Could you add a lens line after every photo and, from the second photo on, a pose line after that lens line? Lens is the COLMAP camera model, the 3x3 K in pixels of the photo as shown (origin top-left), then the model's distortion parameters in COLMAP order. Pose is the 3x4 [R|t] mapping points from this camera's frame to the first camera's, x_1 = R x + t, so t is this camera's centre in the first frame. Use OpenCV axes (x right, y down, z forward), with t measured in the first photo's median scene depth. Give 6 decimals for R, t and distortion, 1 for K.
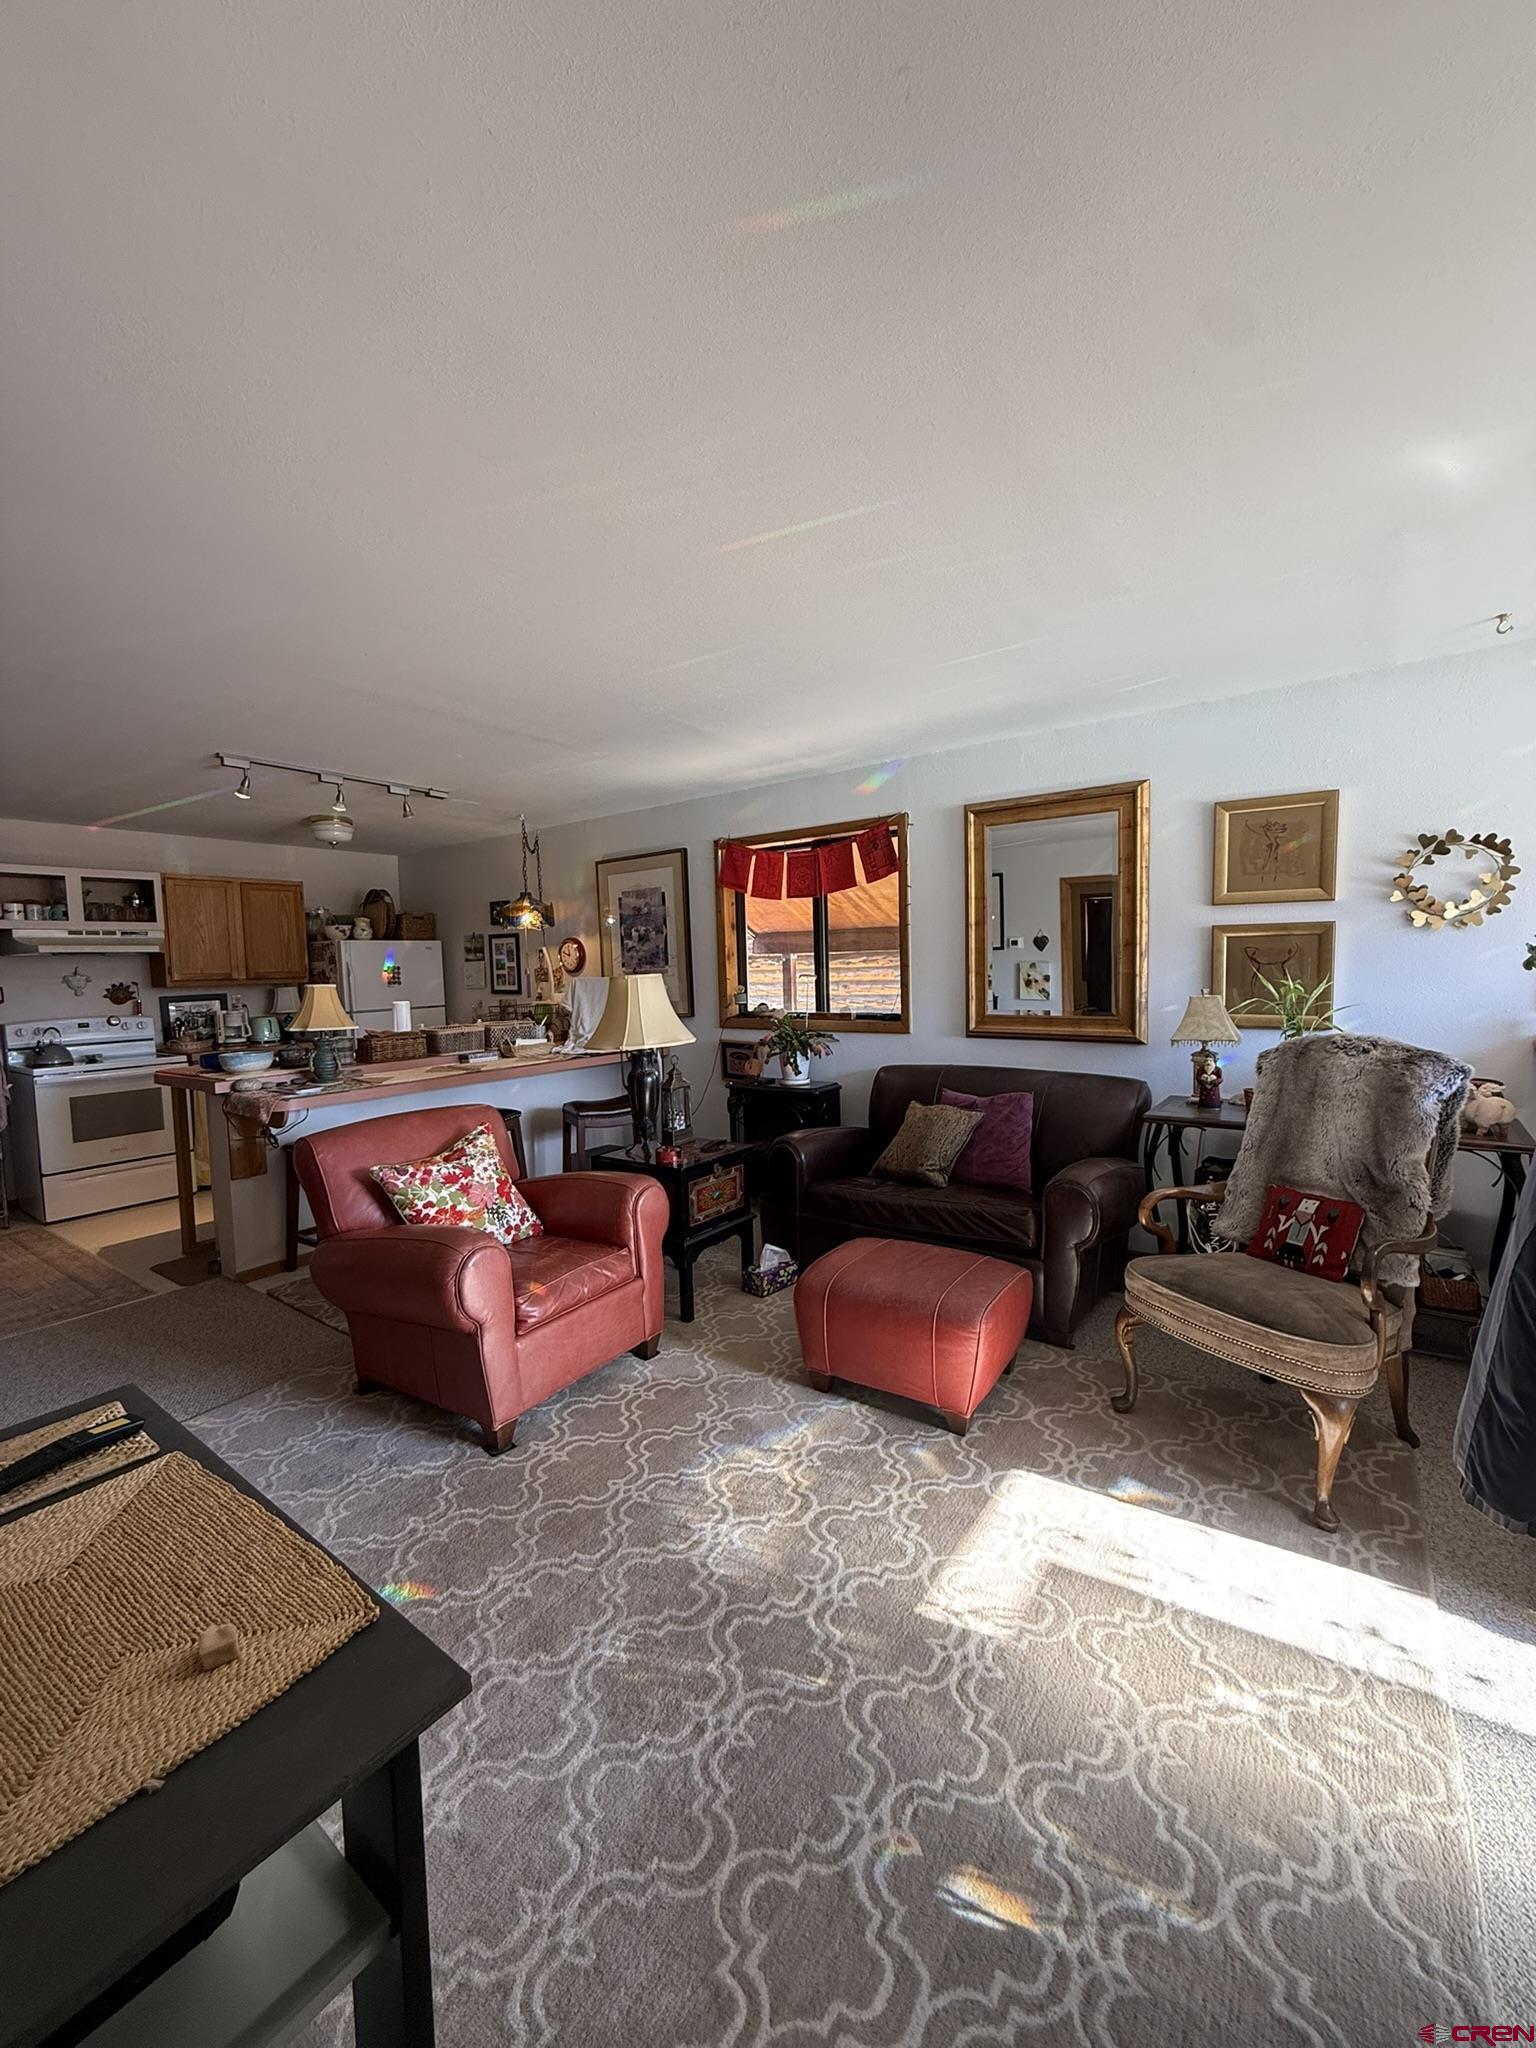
lens RADIAL K [[816.2, 0, 768.0], [0, 816.2, 1024.0], [0, 0, 1]] dist [0.000144, -0.000016]
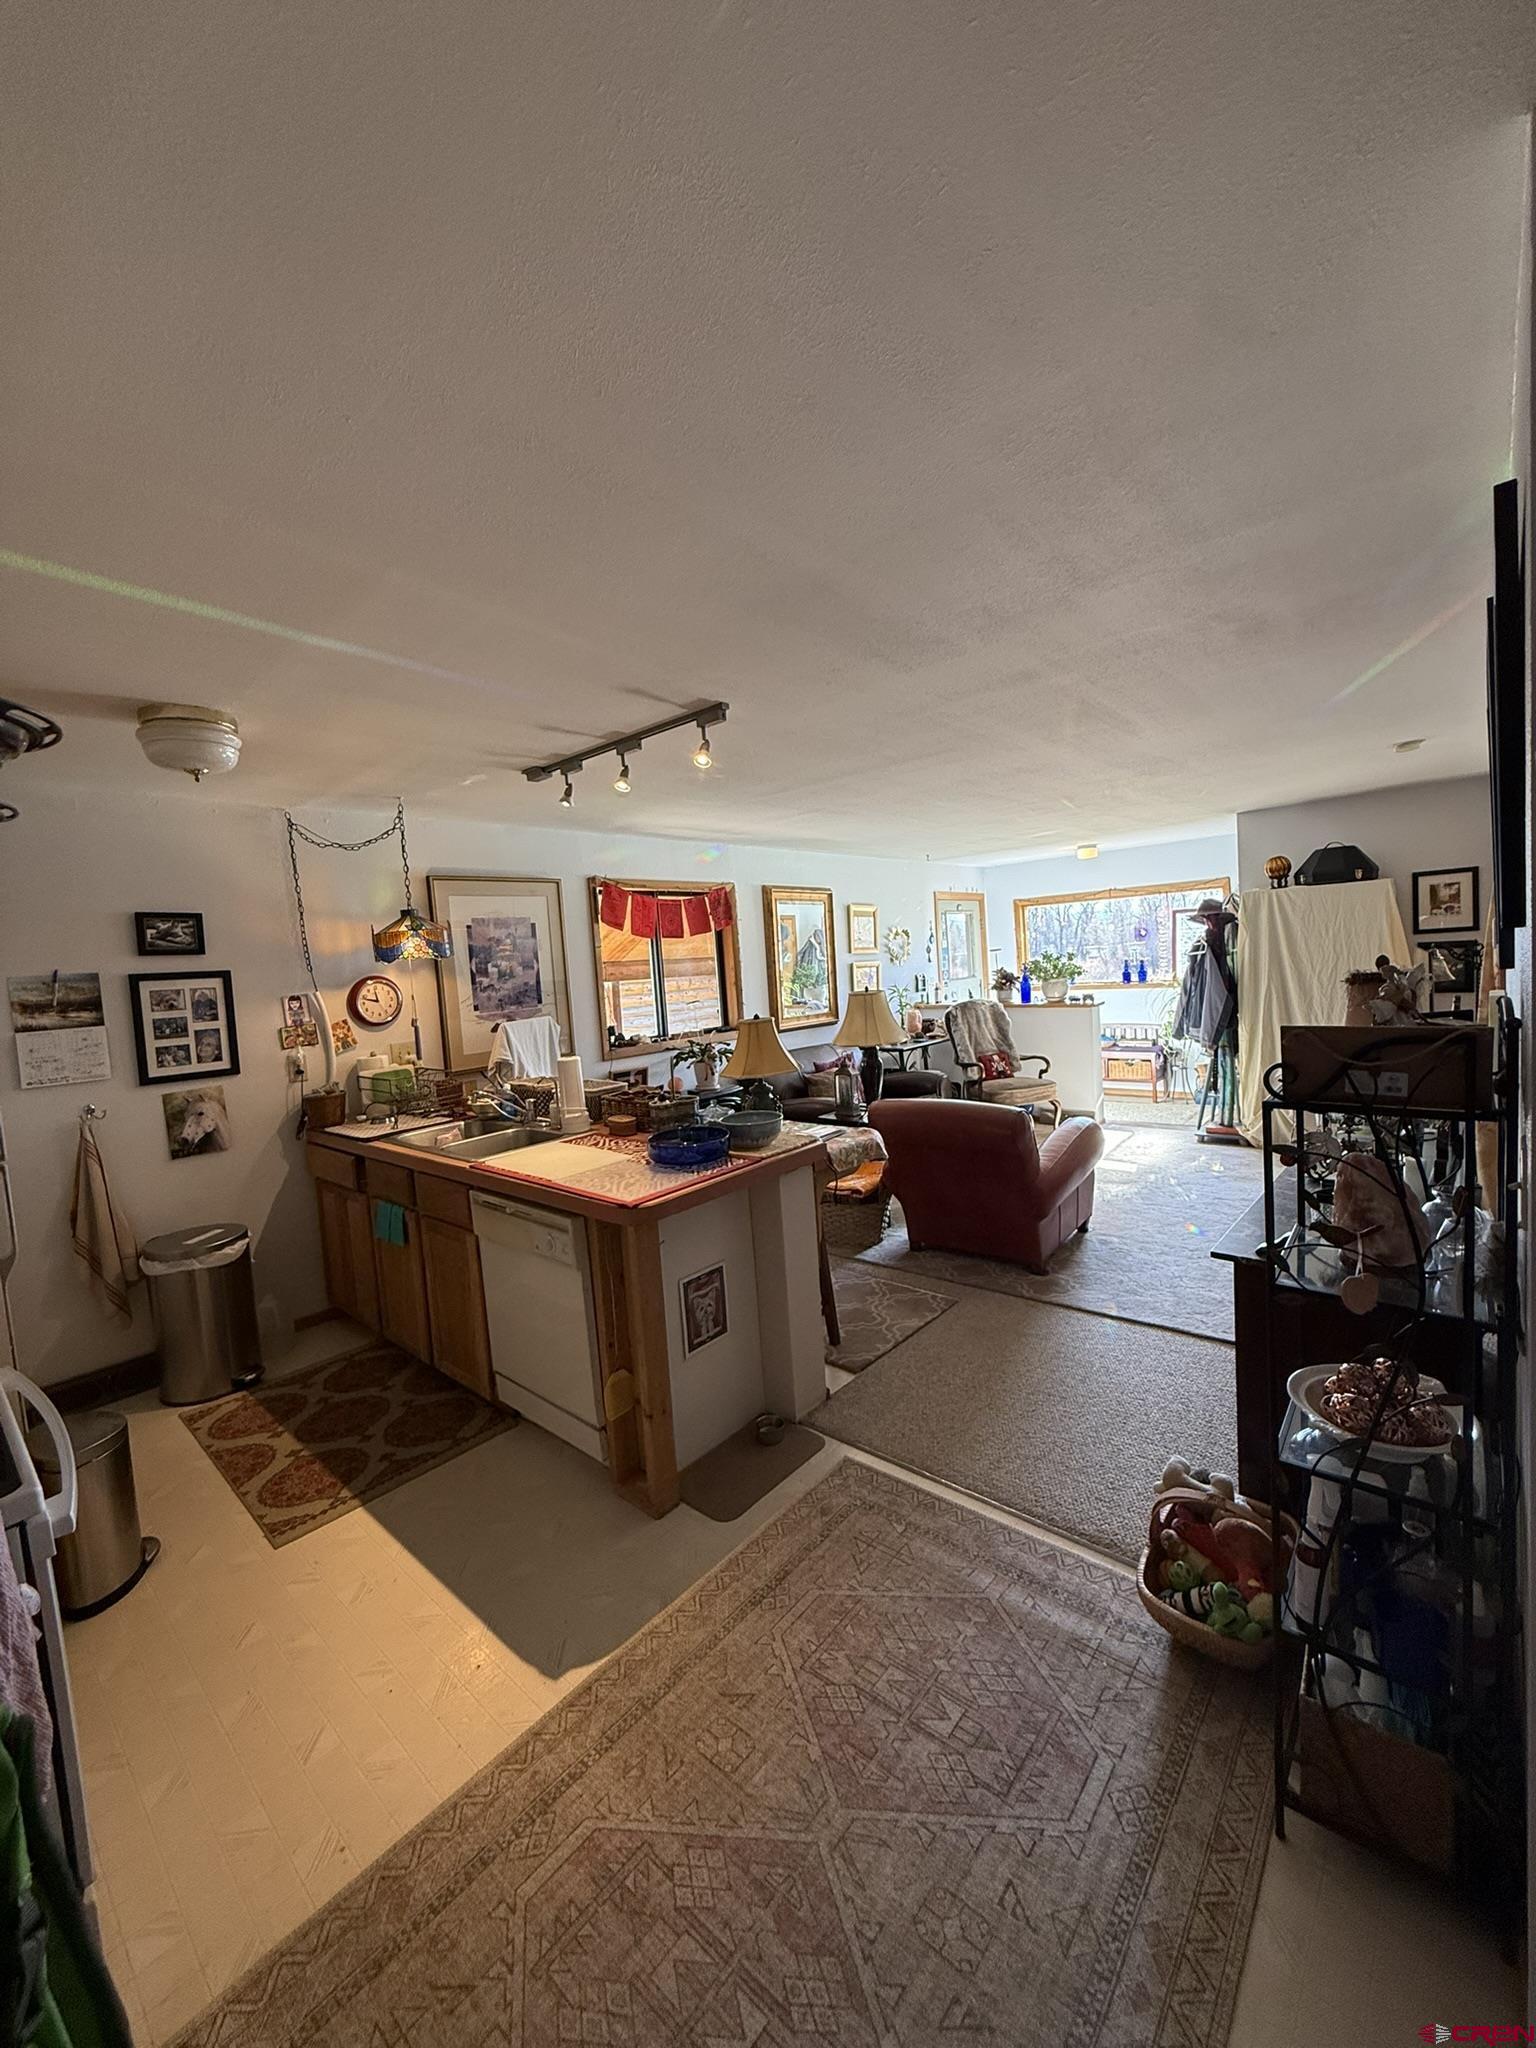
lens RADIAL K [[820.0, 0, 768.0], [0, 820.0, 1024.0], [0, 0, 1]] dist [0.000288, 0.000018]
pose [[0.087737, -0.063686, 0.994106, -1.007278], [0.126356, 0.990605, 0.052310, -0.064915], [-0.988097, 0.121021, 0.094960, 0.664643]]
